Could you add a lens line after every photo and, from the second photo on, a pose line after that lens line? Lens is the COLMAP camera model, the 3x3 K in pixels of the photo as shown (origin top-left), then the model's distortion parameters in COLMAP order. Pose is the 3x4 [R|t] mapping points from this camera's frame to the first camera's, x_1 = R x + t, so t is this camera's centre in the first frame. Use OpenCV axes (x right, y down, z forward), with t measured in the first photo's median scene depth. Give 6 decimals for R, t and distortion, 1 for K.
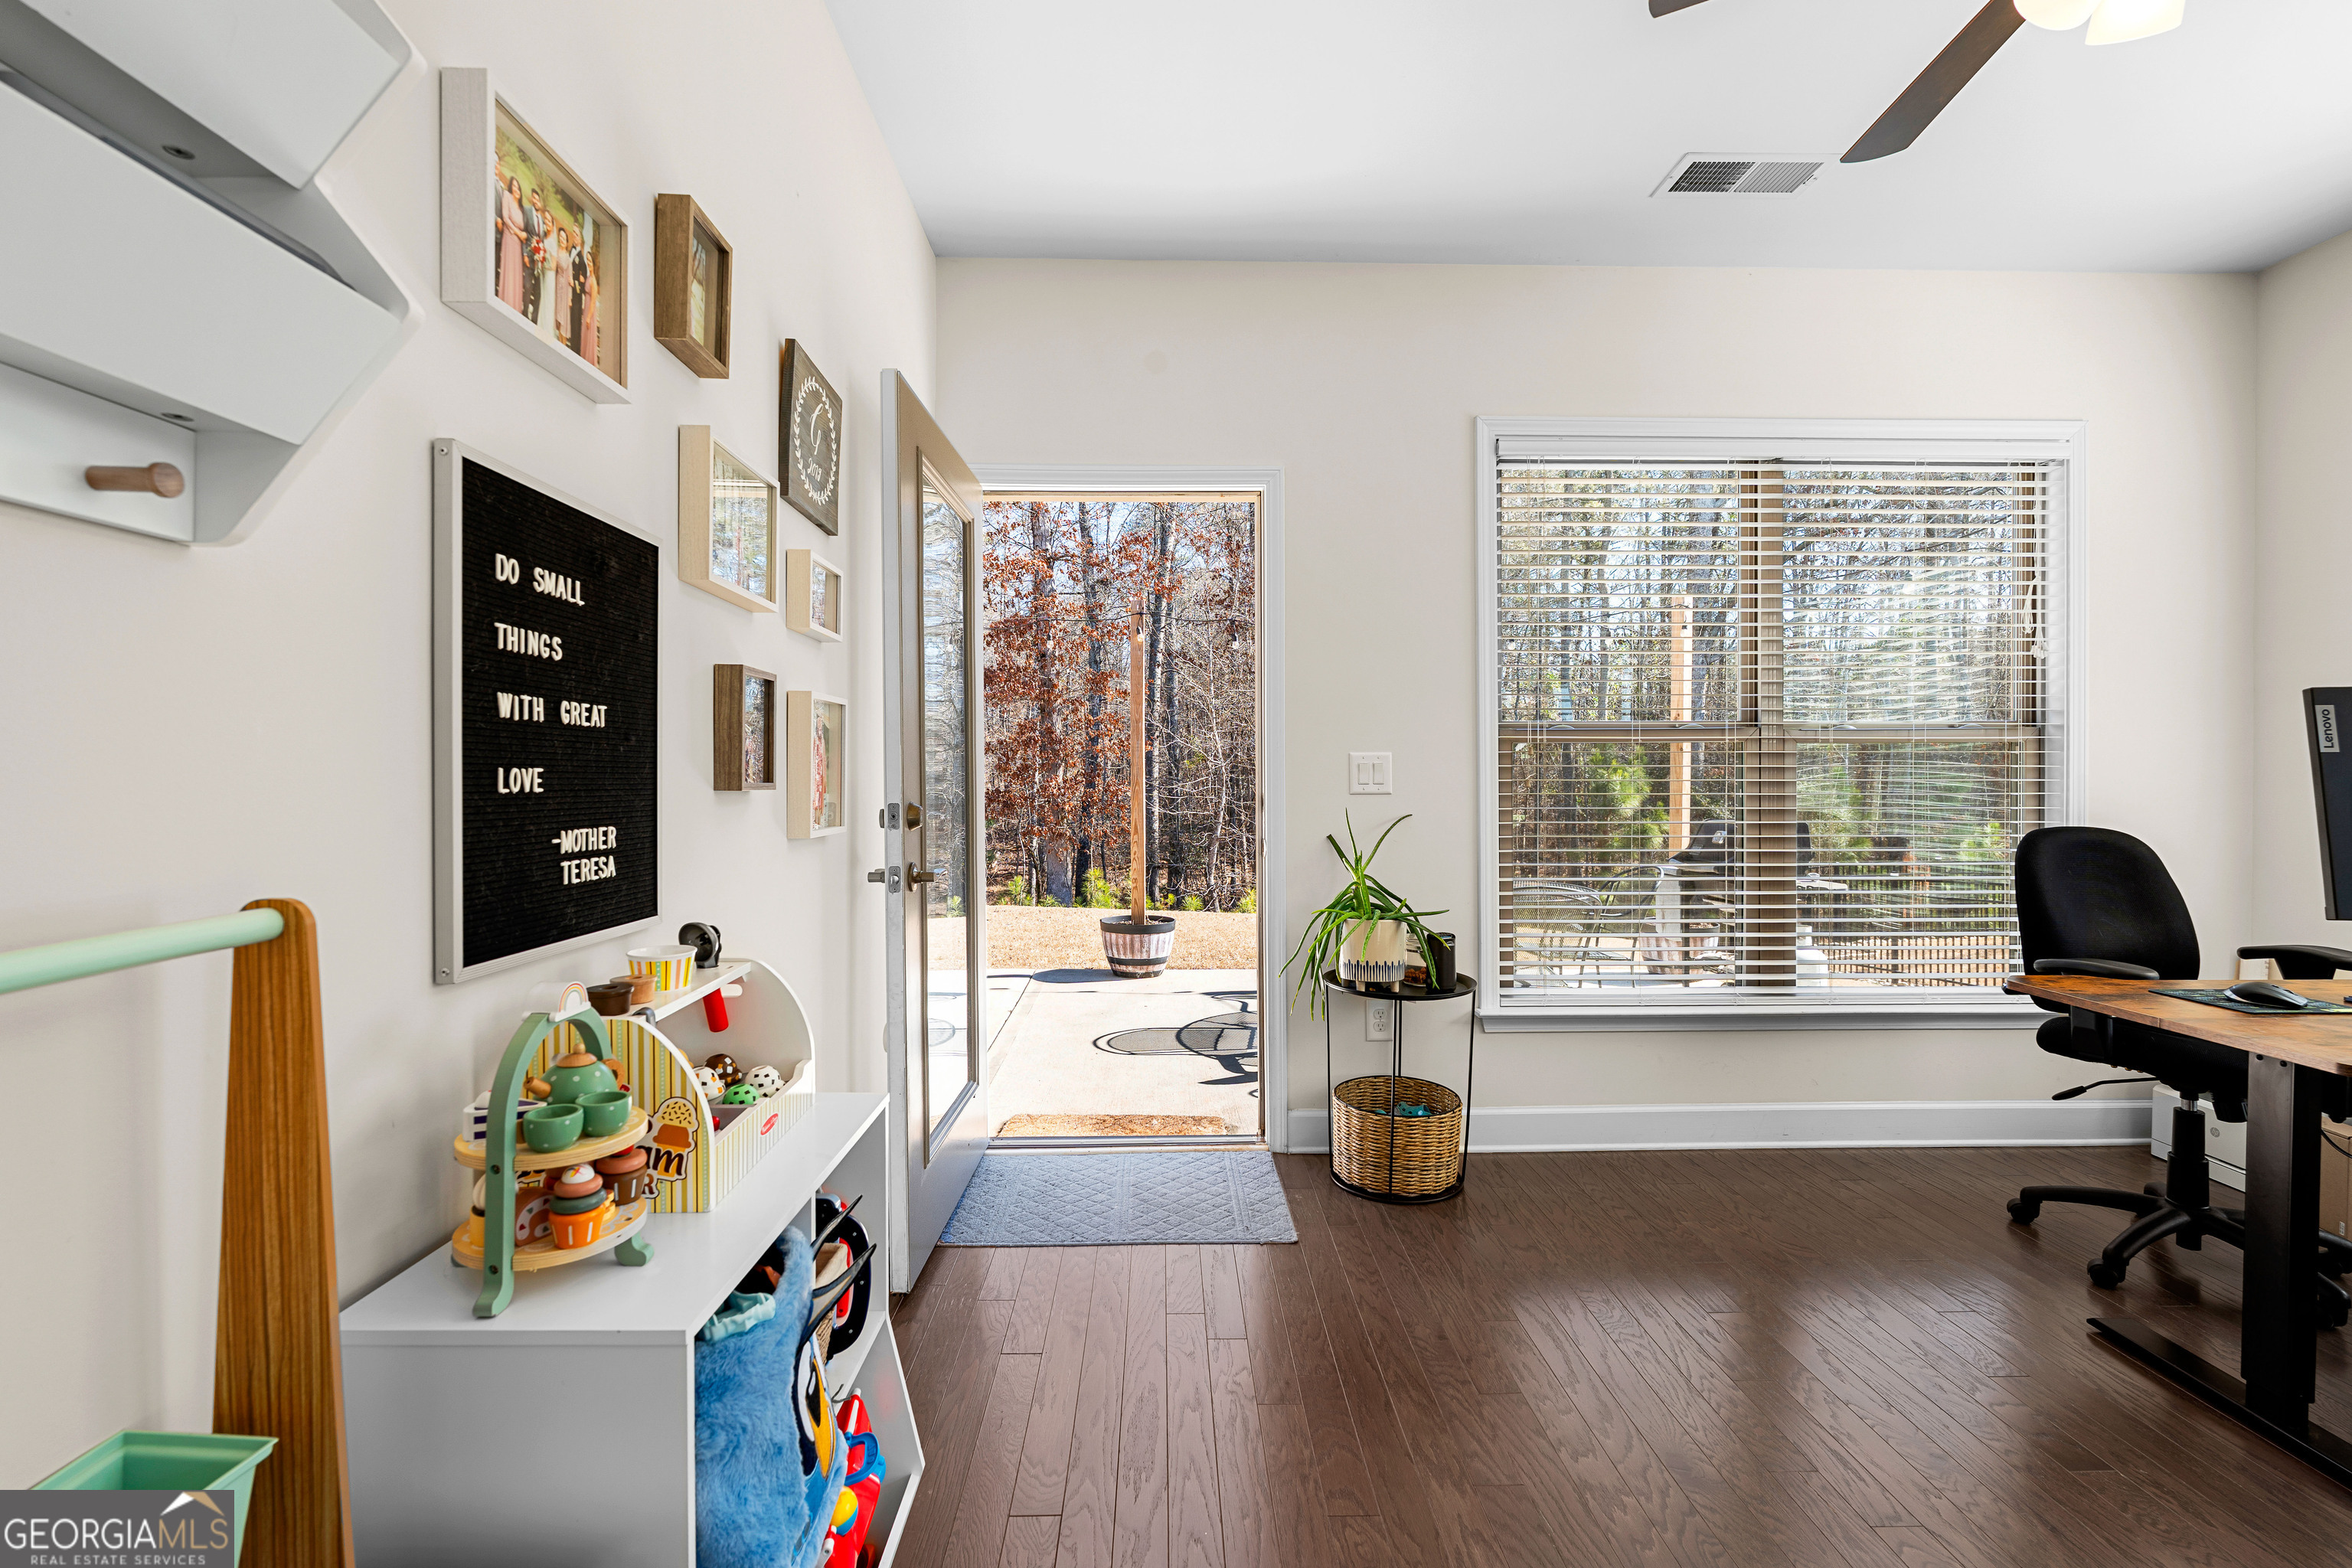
lens RADIAL K [[1036.8, 0, 1176.1], [0, 1036.8, 784.8], [0, 0, 1]] dist [-0.004793, -0.000255]
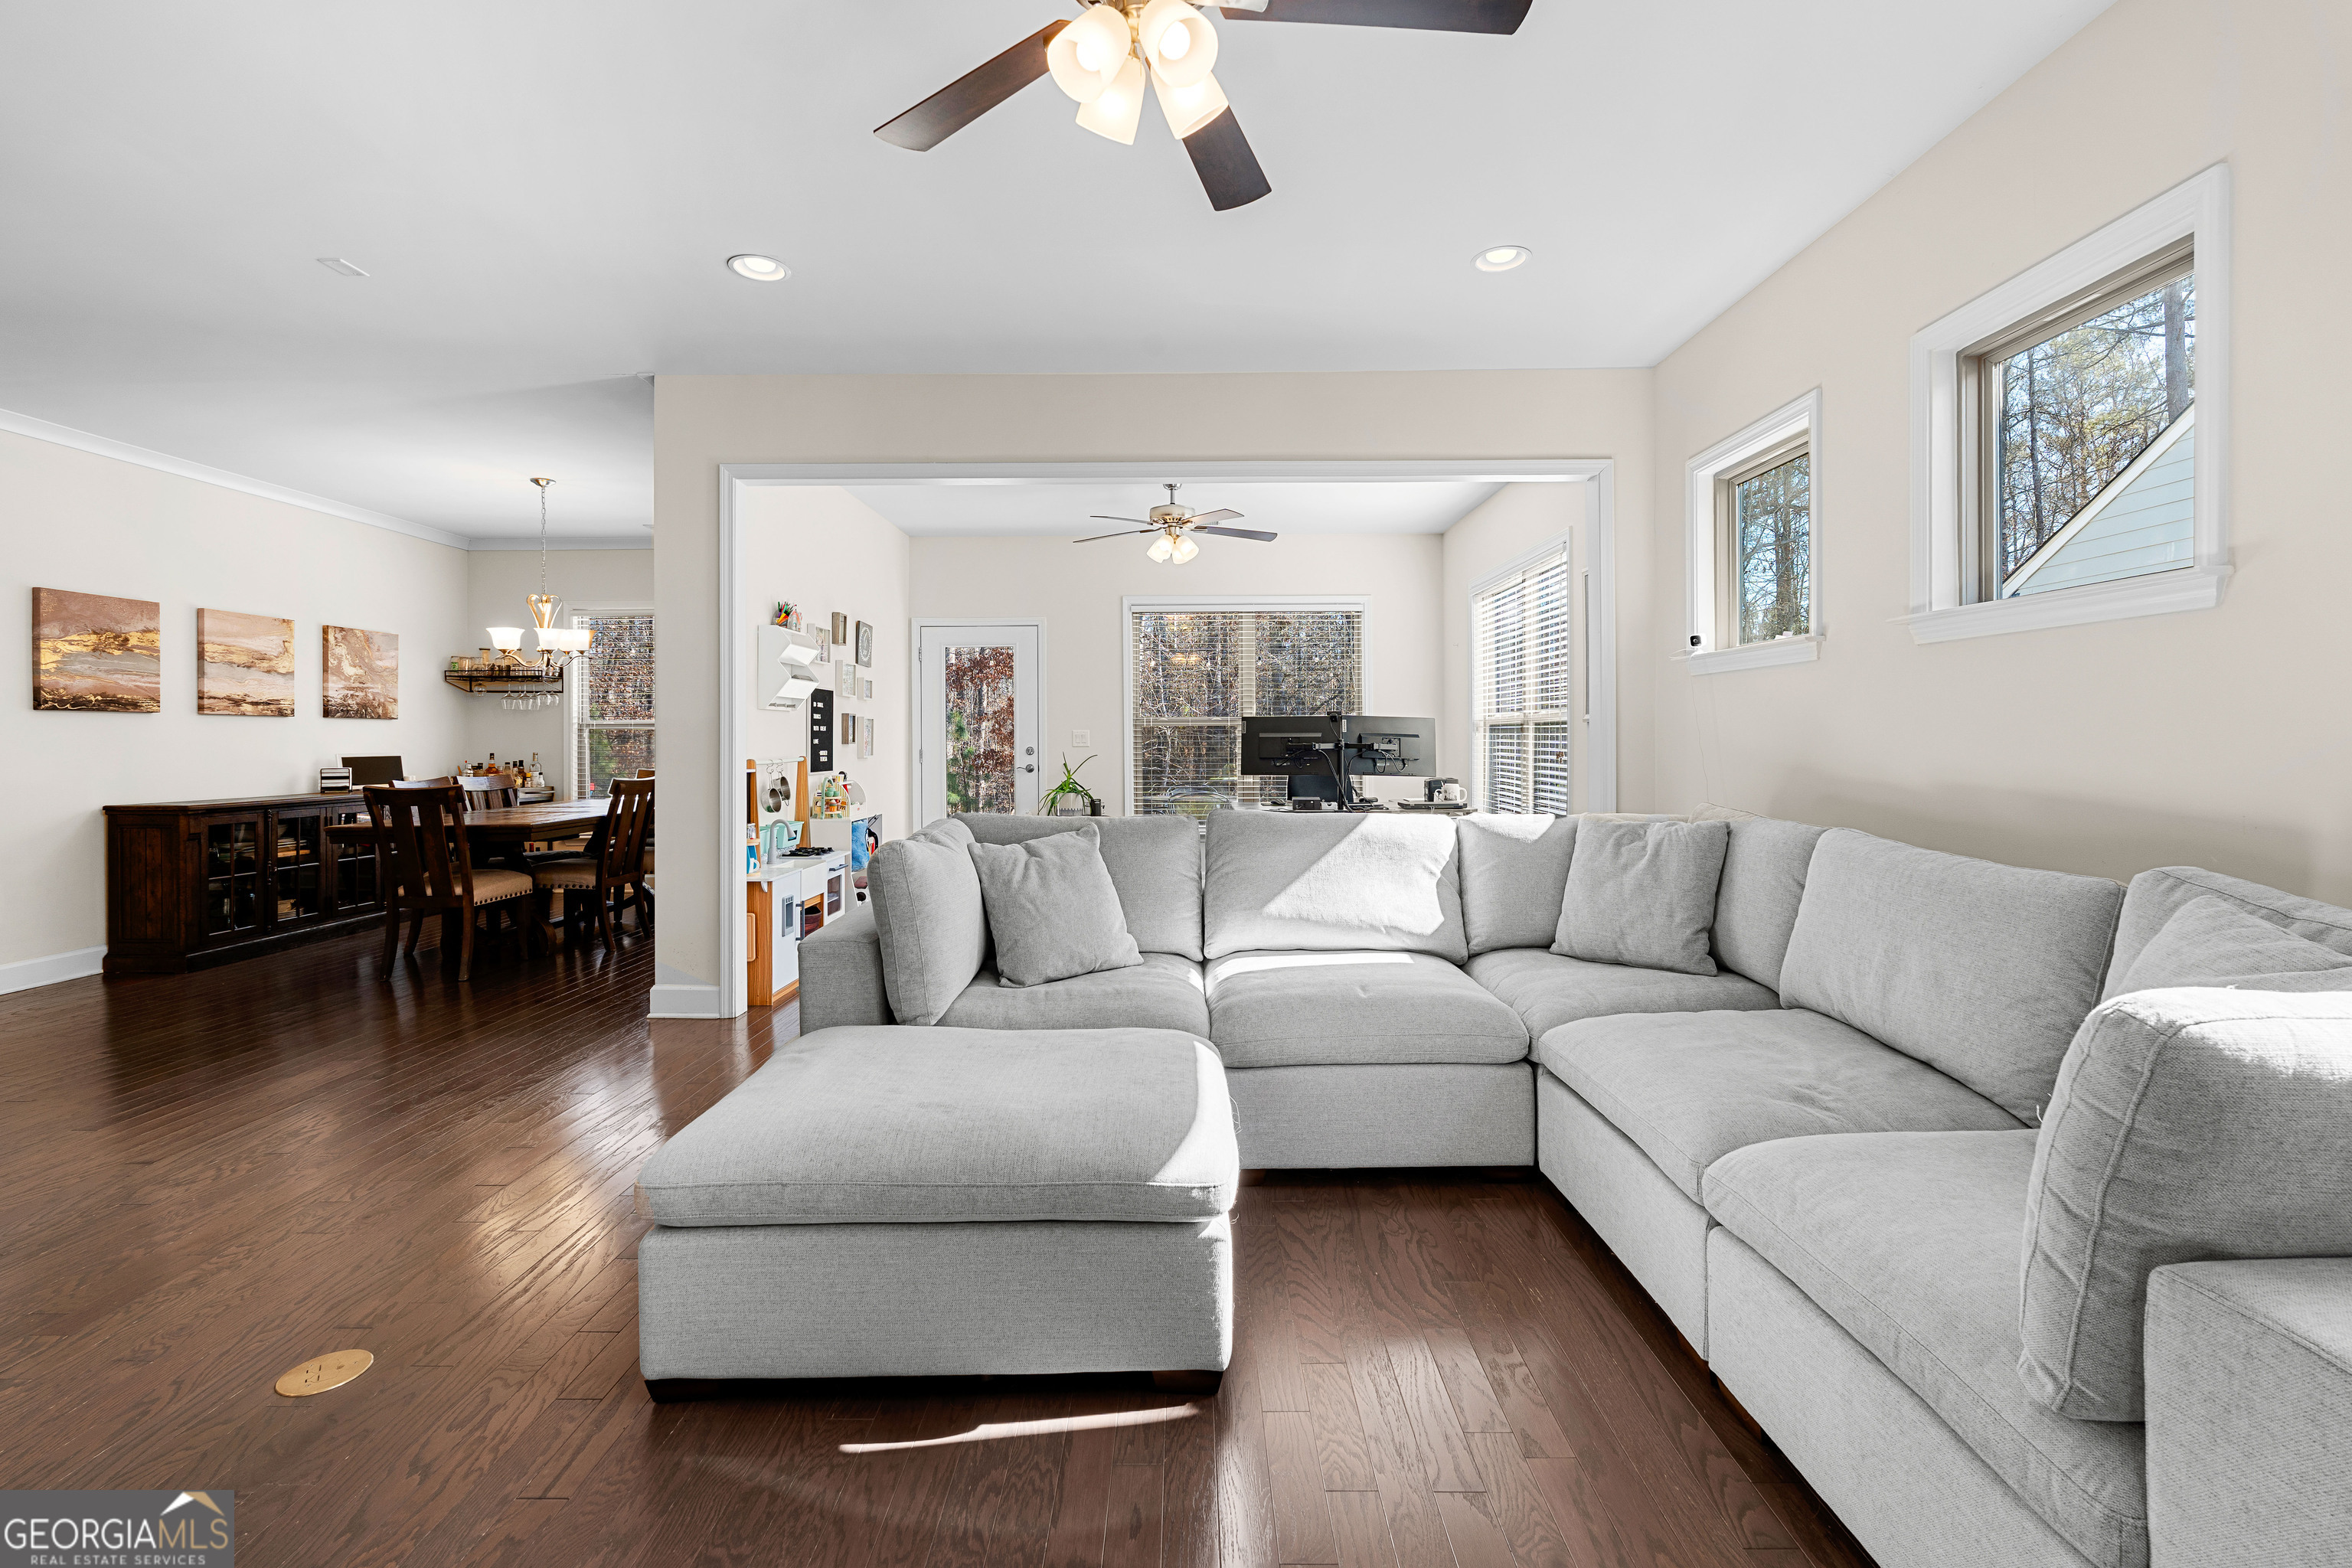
lens RADIAL K [[1046.1, 0, 1168.7], [0, 1046.1, 736.8], [0, 0, 1]] dist [-0.000893, -0.000866]
pose [[0.999359, -0.002689, -0.035701, 0.533567], [0.002310, 0.999941, -0.010643, 0.012981], [0.035727, 0.010554, 0.999306, -1.660182]]
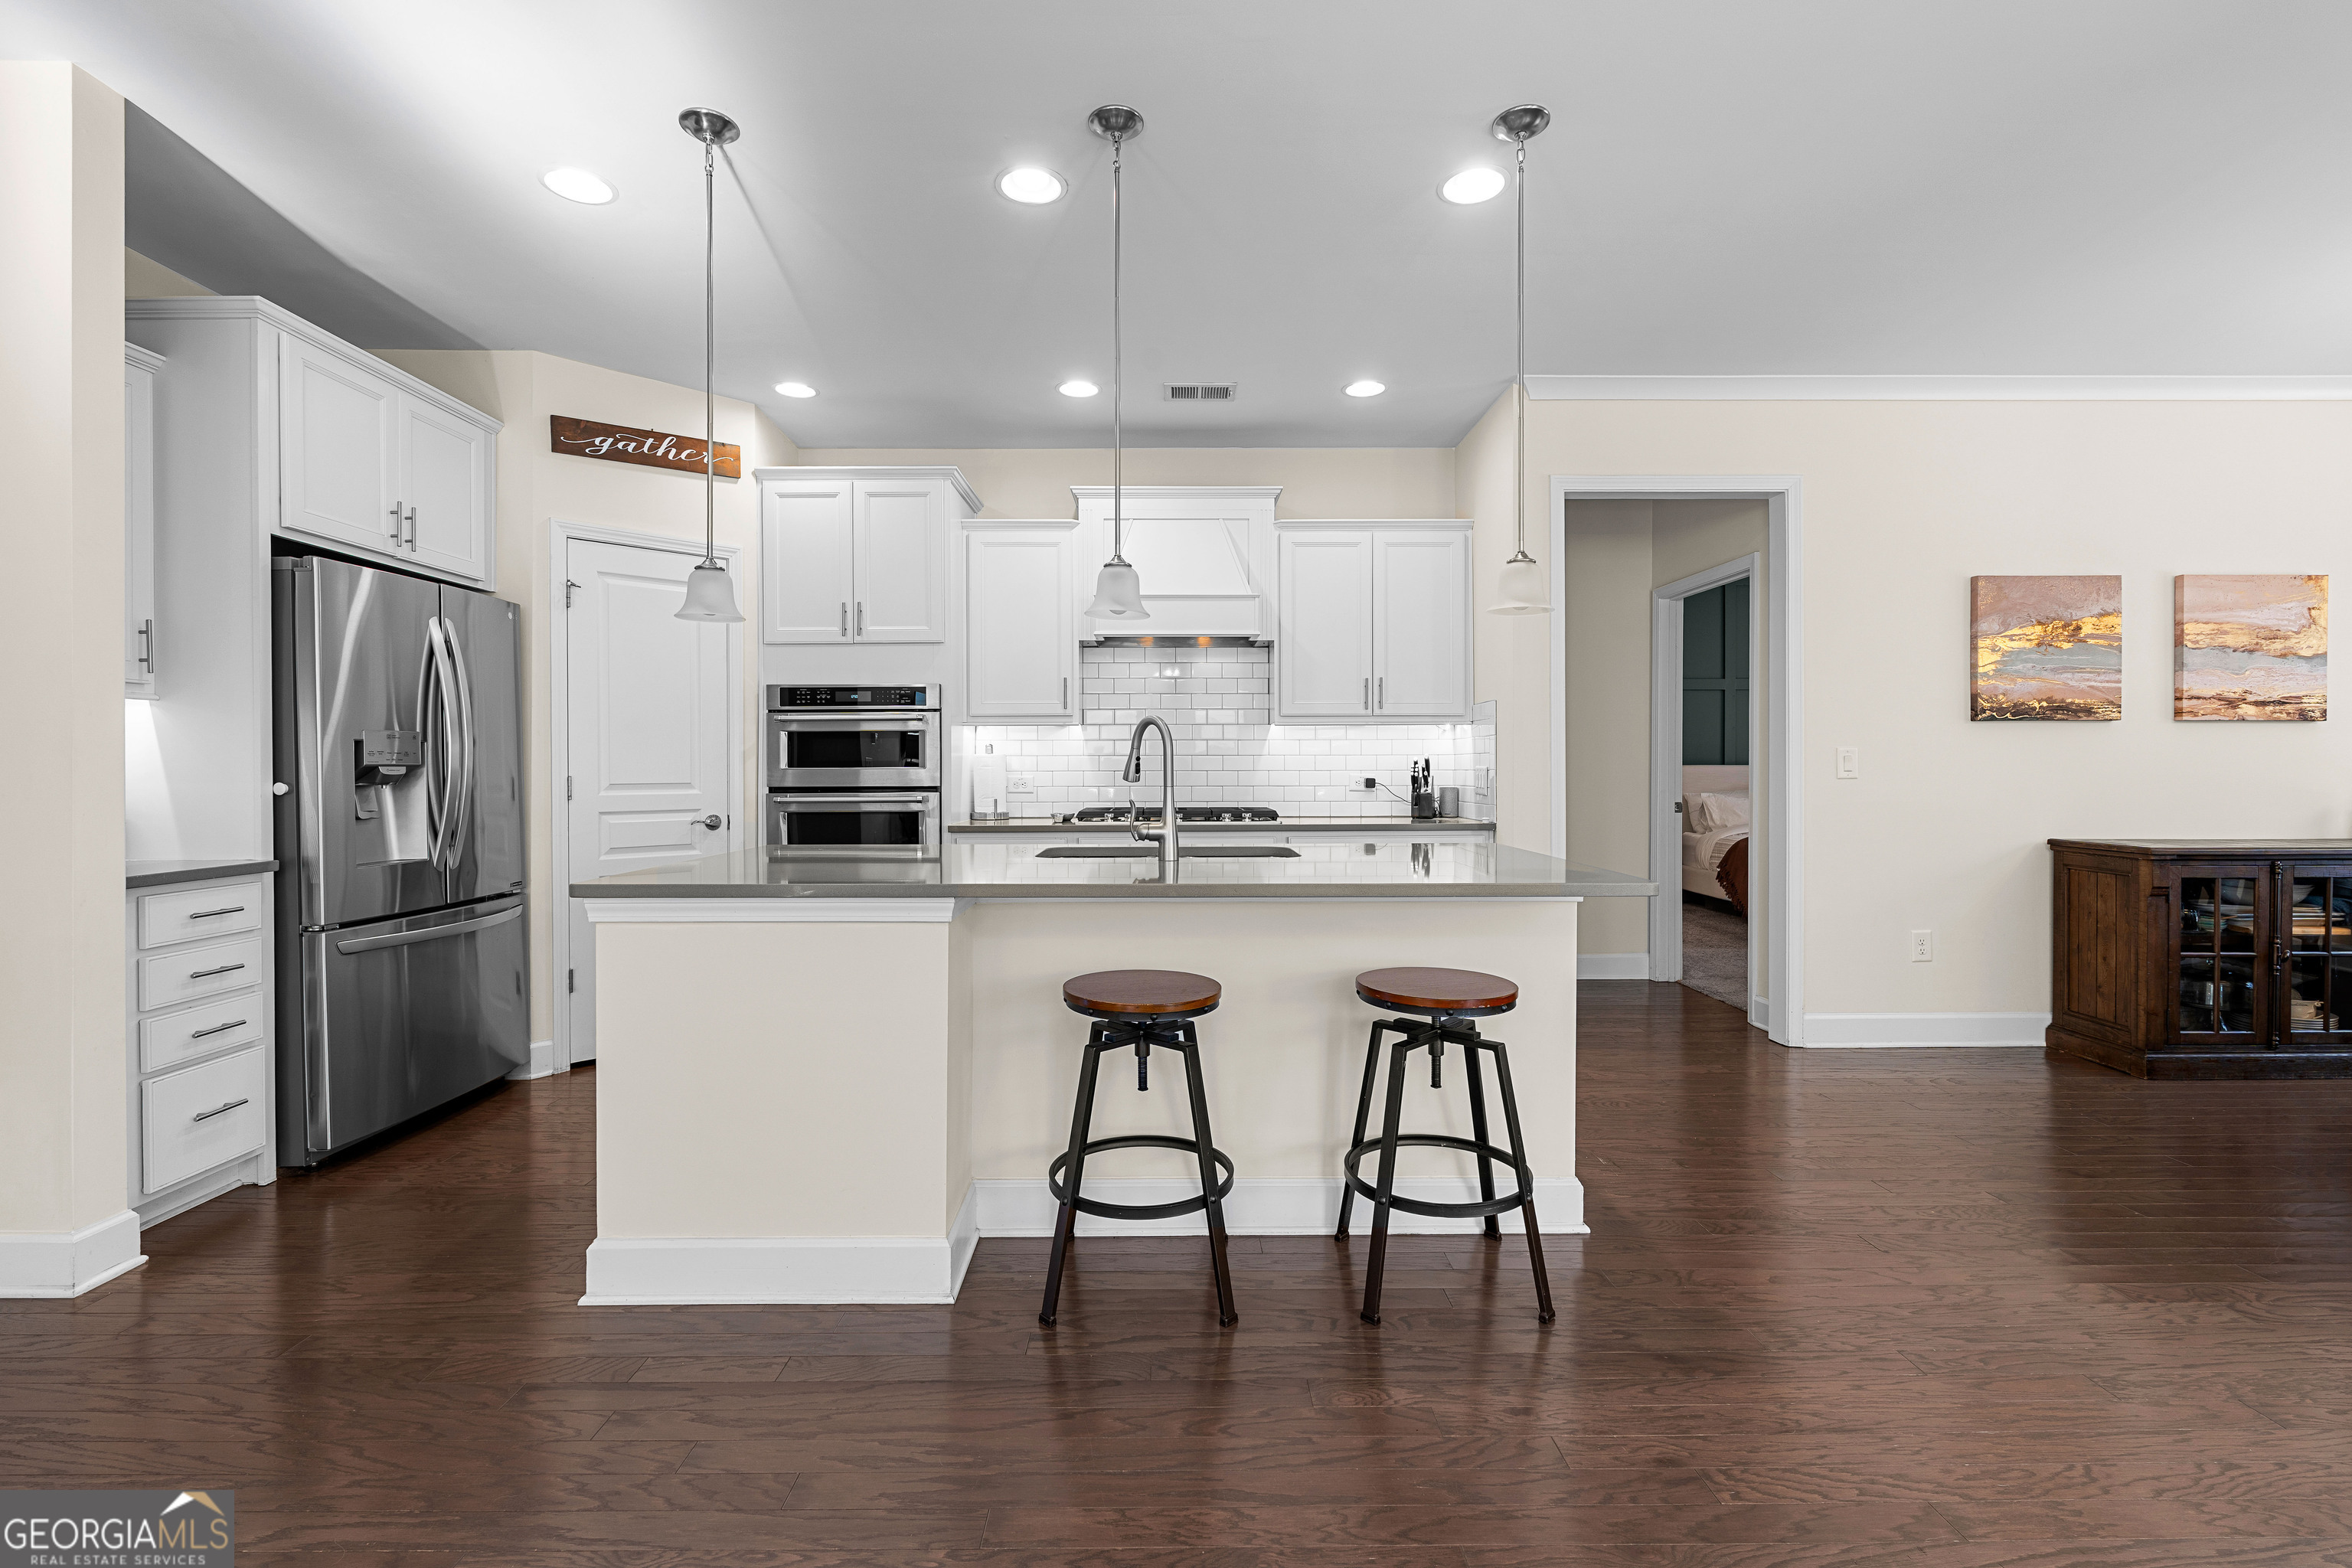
lens RADIAL K [[1027.1, 0, 1174.0], [0, 1027.1, 775.0], [0, 0, 1]] dist [-0.003039, -0.001061]
pose [[-0.016481, 0.011378, -0.999799, 0.056960], [-0.006889, 0.999910, 0.011493, 0.012543], [0.999840, 0.007077, -0.016401, -1.099703]]
